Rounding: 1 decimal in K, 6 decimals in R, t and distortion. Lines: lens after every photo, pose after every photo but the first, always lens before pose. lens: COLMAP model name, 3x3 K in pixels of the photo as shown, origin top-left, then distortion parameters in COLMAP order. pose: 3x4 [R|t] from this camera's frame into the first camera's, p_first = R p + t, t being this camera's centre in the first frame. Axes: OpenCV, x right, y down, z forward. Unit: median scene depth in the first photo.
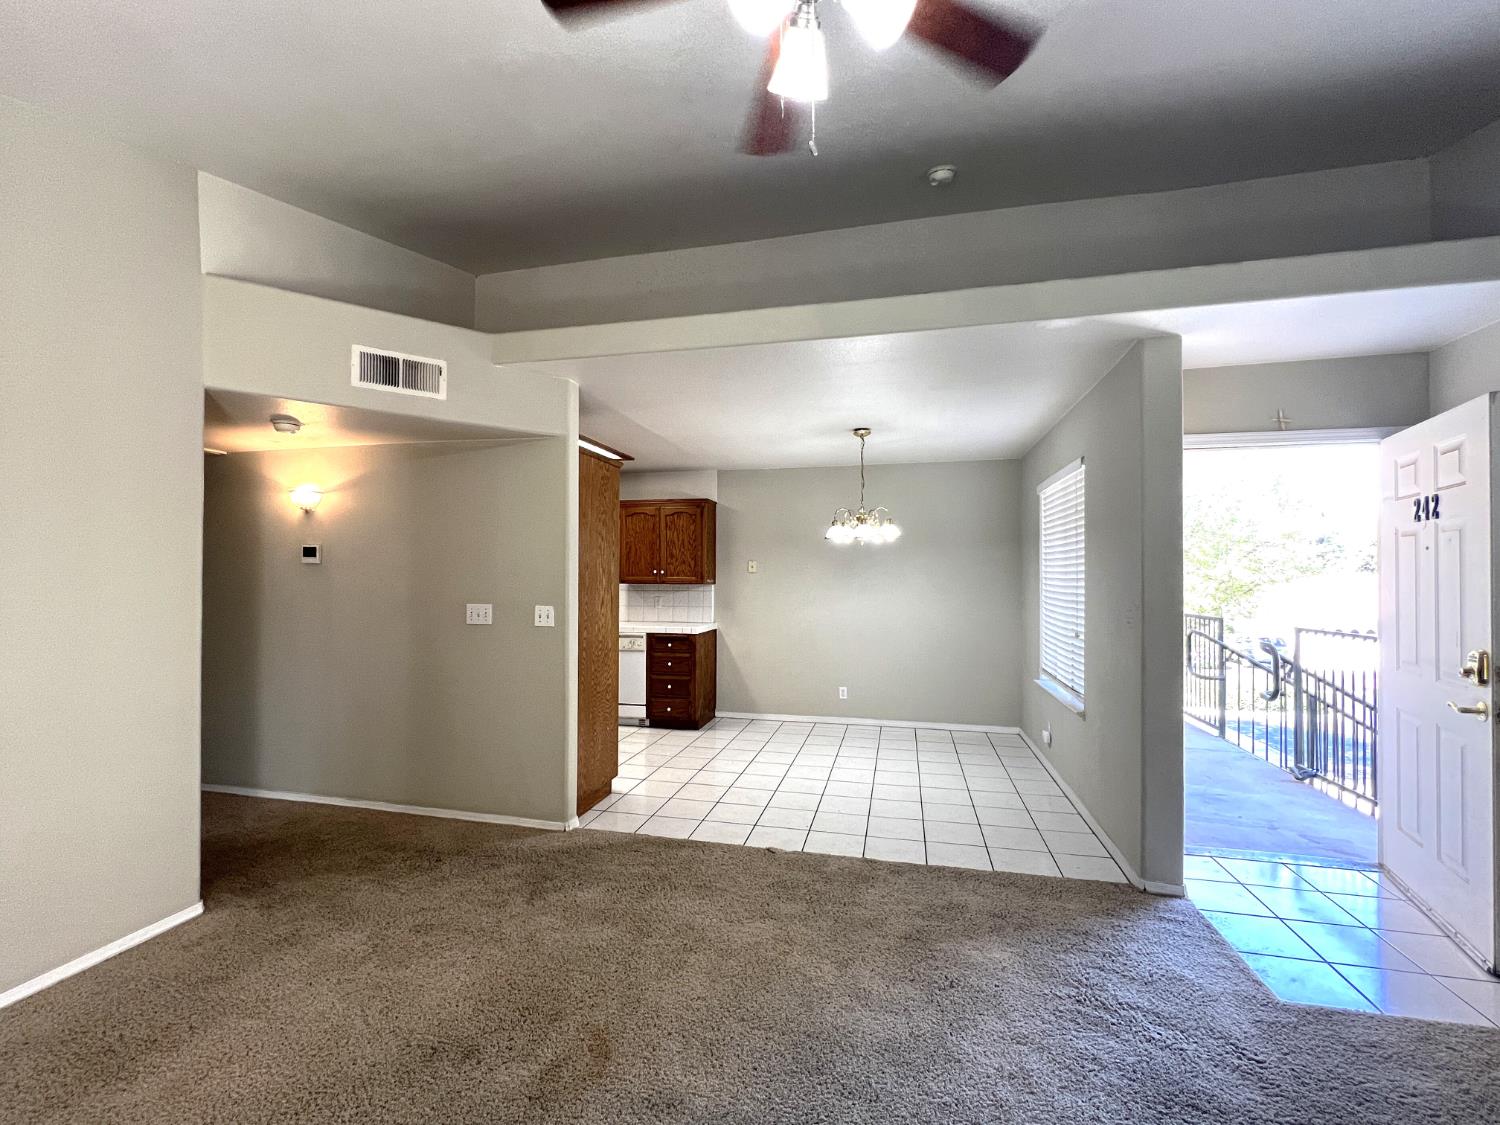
lens RADIAL K [[643.5, 0, 748.2], [0, 643.5, 570.1], [0, 0, 1]] dist [-0.001465, 0.000469]
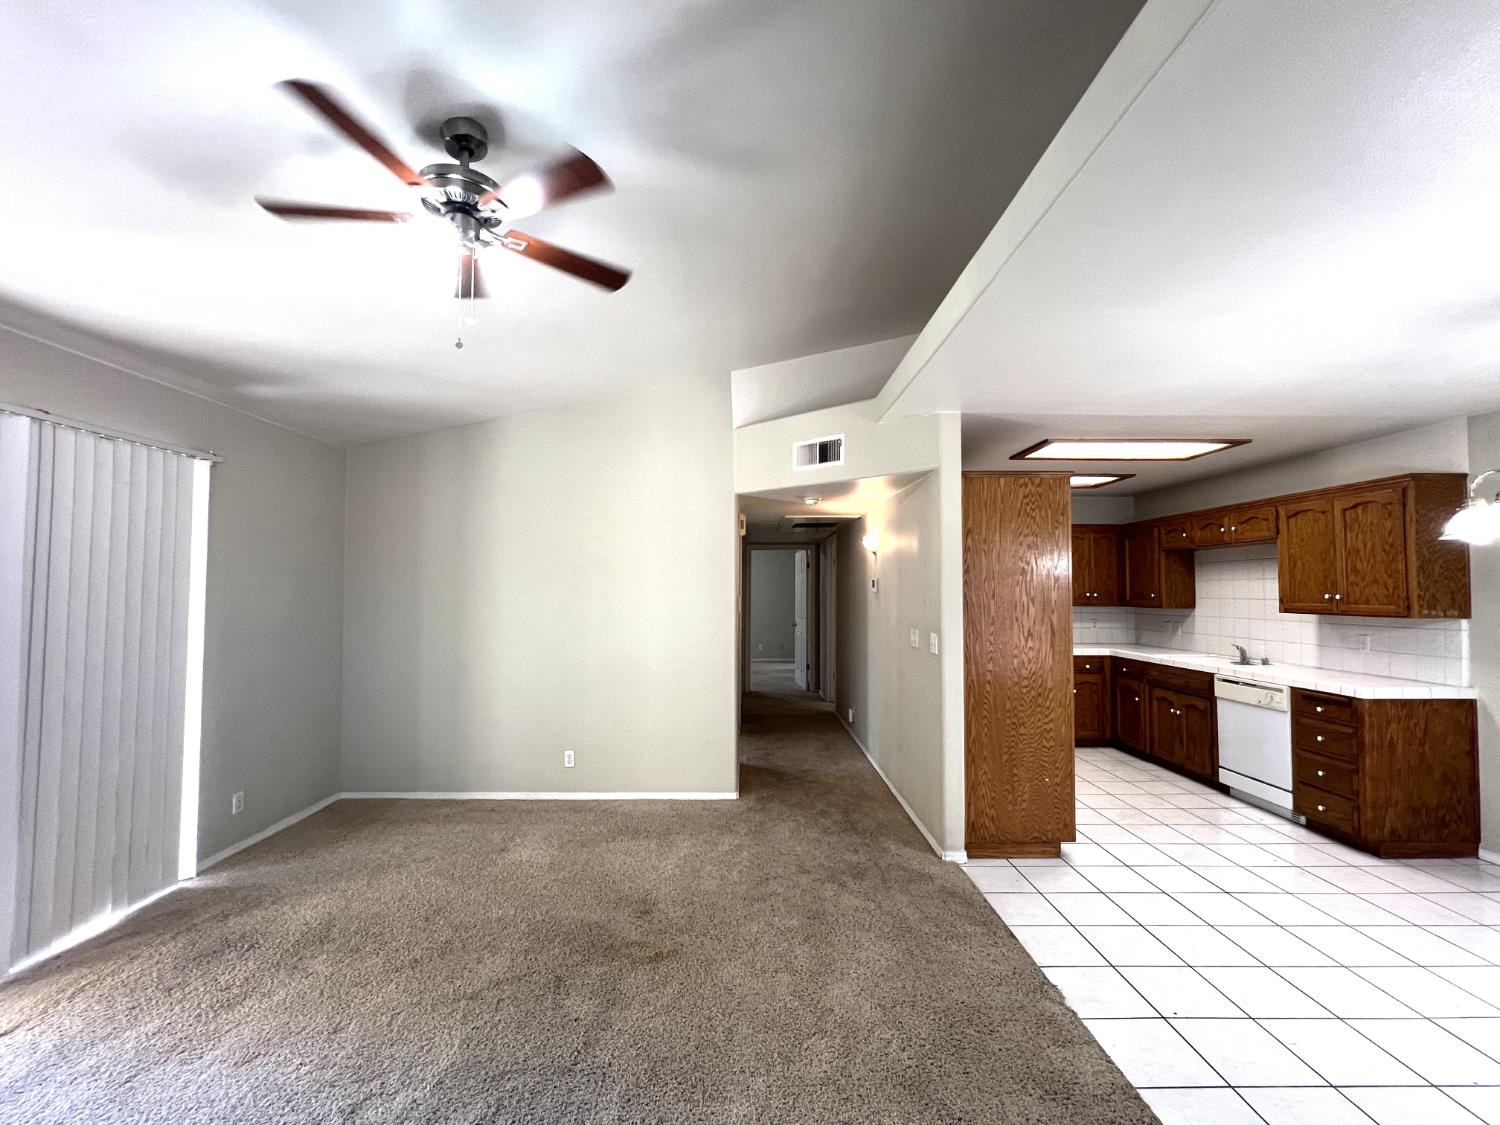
lens RADIAL K [[643.5, 0, 748.2], [0, 643.5, 570.1], [0, 0, 1]] dist [-0.001465, 0.000469]
pose [[0.241152, -0.034044, -0.969890, 0.606483], [0.010126, 0.999418, -0.032562, -0.015587], [0.970435, -0.001969, 0.241356, 0.444806]]
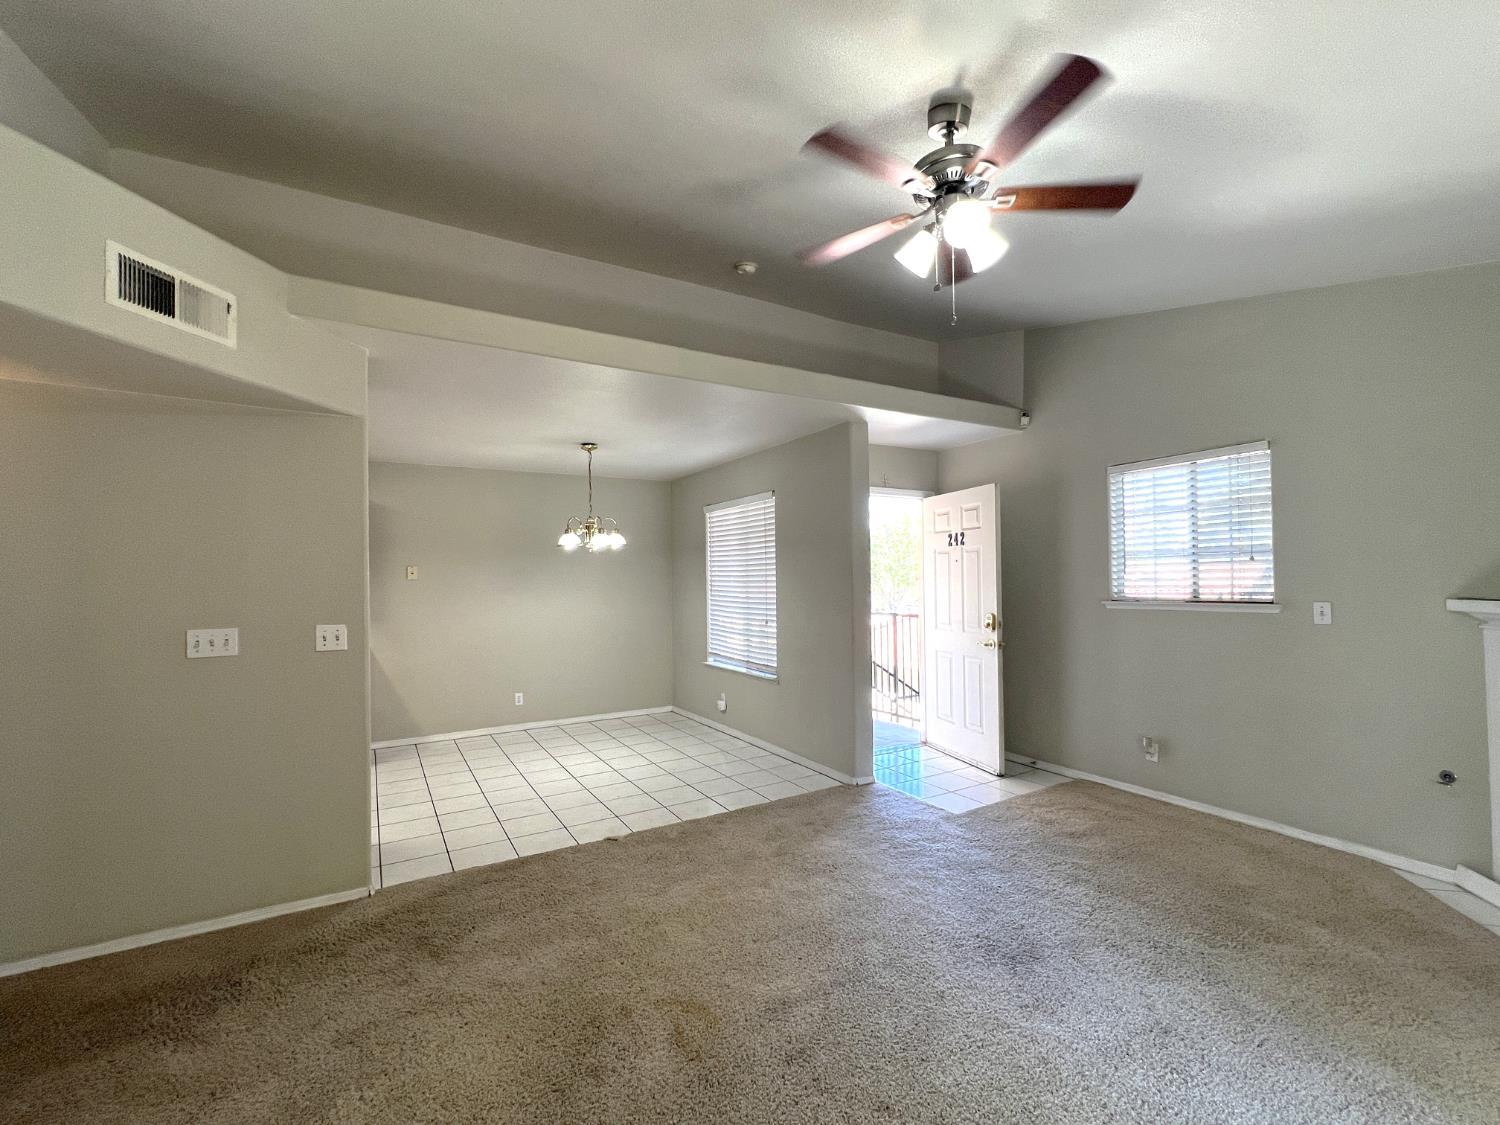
lens RADIAL K [[643.5, 0, 748.2], [0, 643.5, 570.1], [0, 0, 1]] dist [-0.001465, 0.000469]
pose [[0.718541, -0.004464, 0.695470, -0.485980], [0.008083, 0.999965, -0.001932, -0.006471], [-0.695437, 0.007010, 0.718553, 0.064133]]
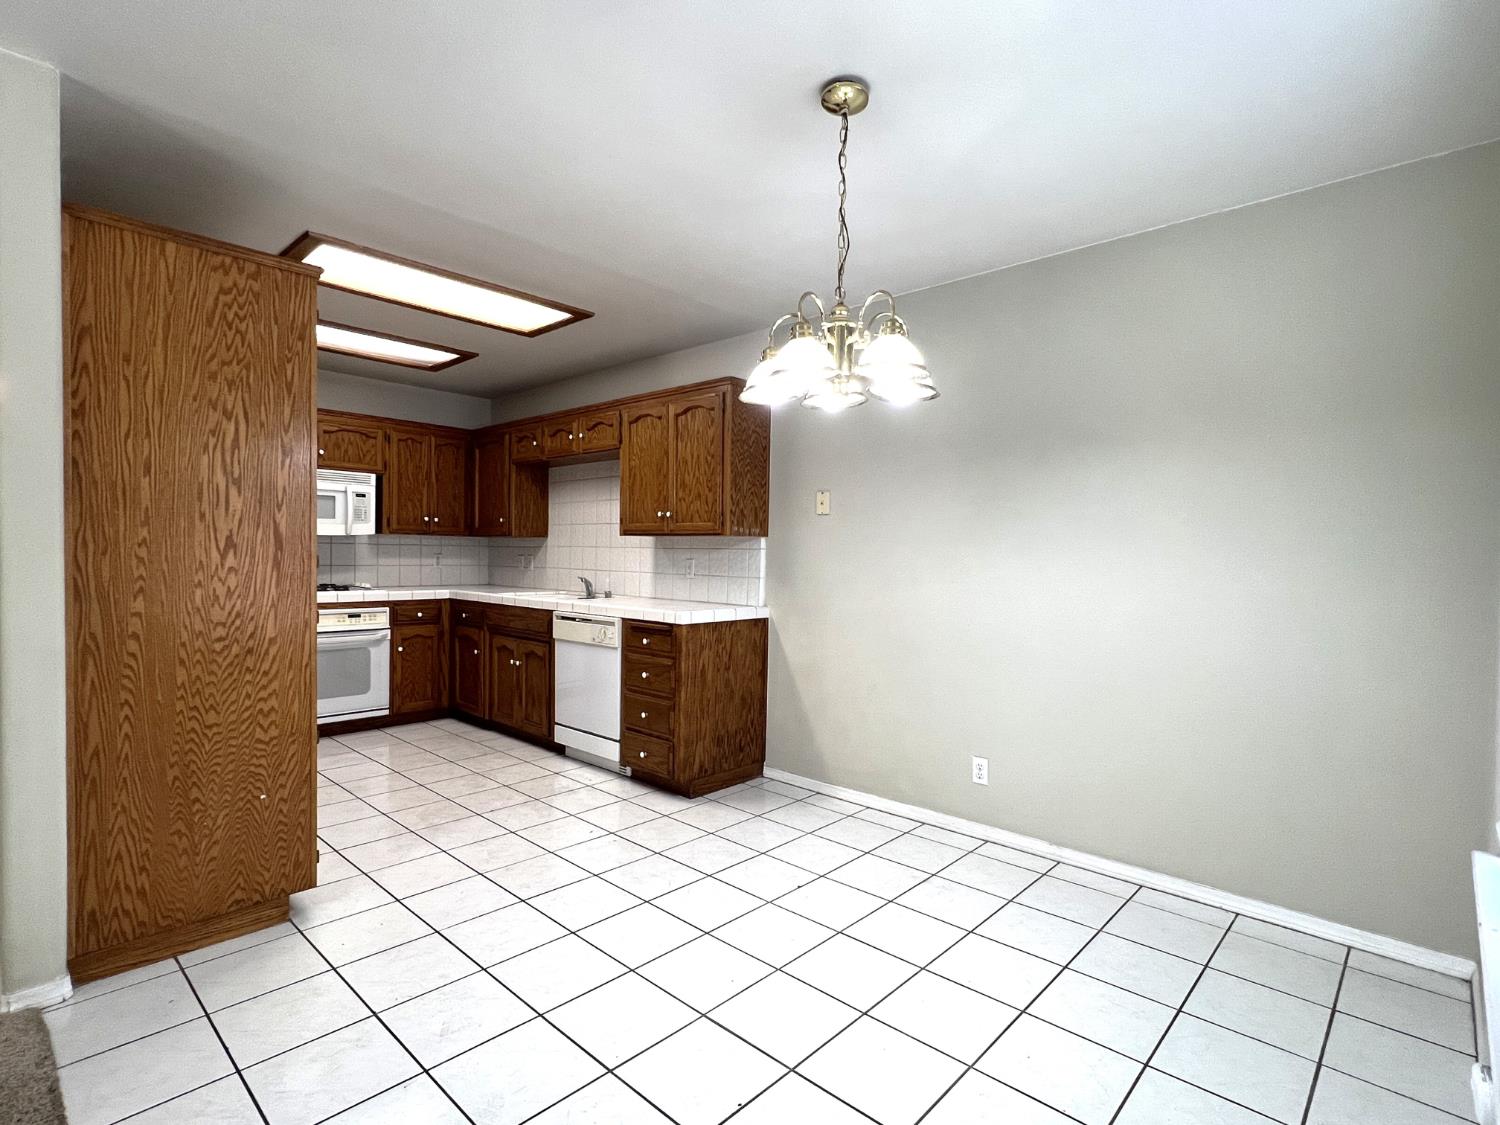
lens RADIAL K [[751.4, 0, 749.1], [0, 751.4, 572.7], [0, 0, 1]] dist [-0.001858, -0.000722]
pose [[0.869397, 0.024855, -0.493488, 0.447345], [-0.008390, 0.999333, 0.035551, 0.052667], [0.494042, -0.026768, 0.869026, 0.765514]]
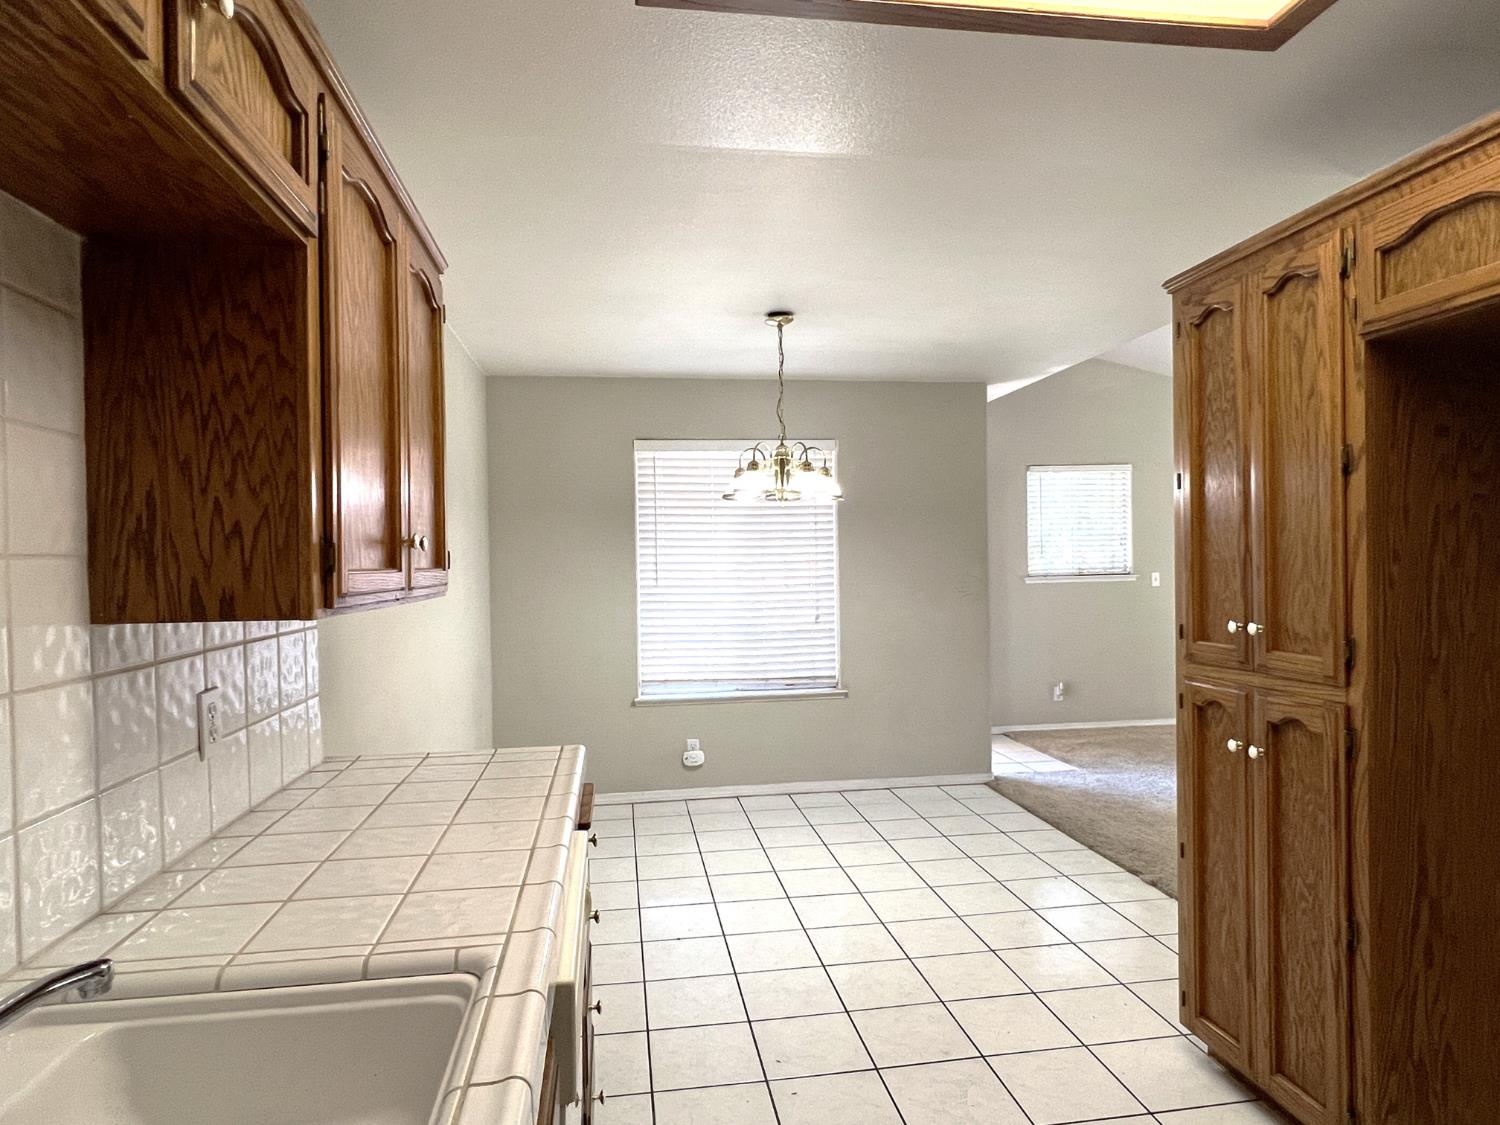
lens RADIAL K [[872.2, 0, 745.4], [0, 872.2, 569.2], [0, 0, 1]] dist [-0.000027, 0.000098]
pose [[-0.374783, -0.006343, 0.927091, -0.732270], [0.004221, 0.999955, 0.008547, 0.016520], [-0.927103, 0.007116, -0.374739, 1.720839]]
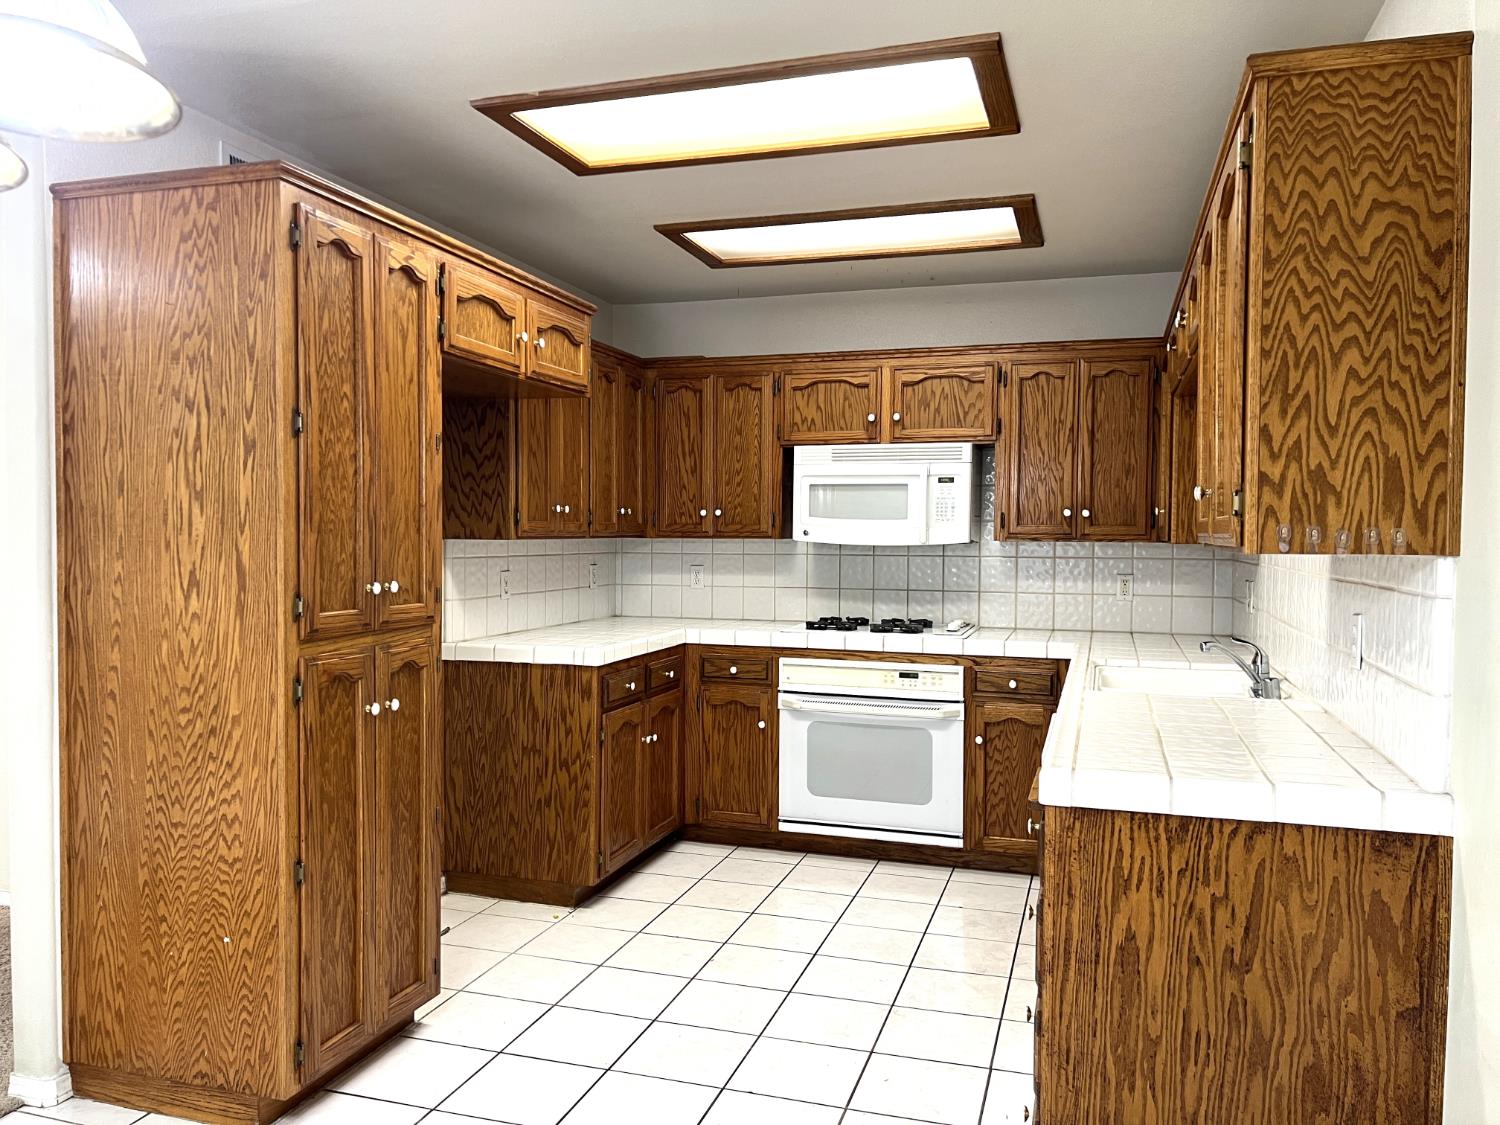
lens RADIAL K [[1126.5, 0, 751.0], [0, 1126.5, 567.0], [0, 0, 1]] dist [0.011252, 0.005199]
pose [[-0.067586, 0.027879, -0.997324, 0.425429], [0.004634, 0.999607, 0.027629, 0.027971], [0.997703, -0.002754, -0.067688, 1.494257]]
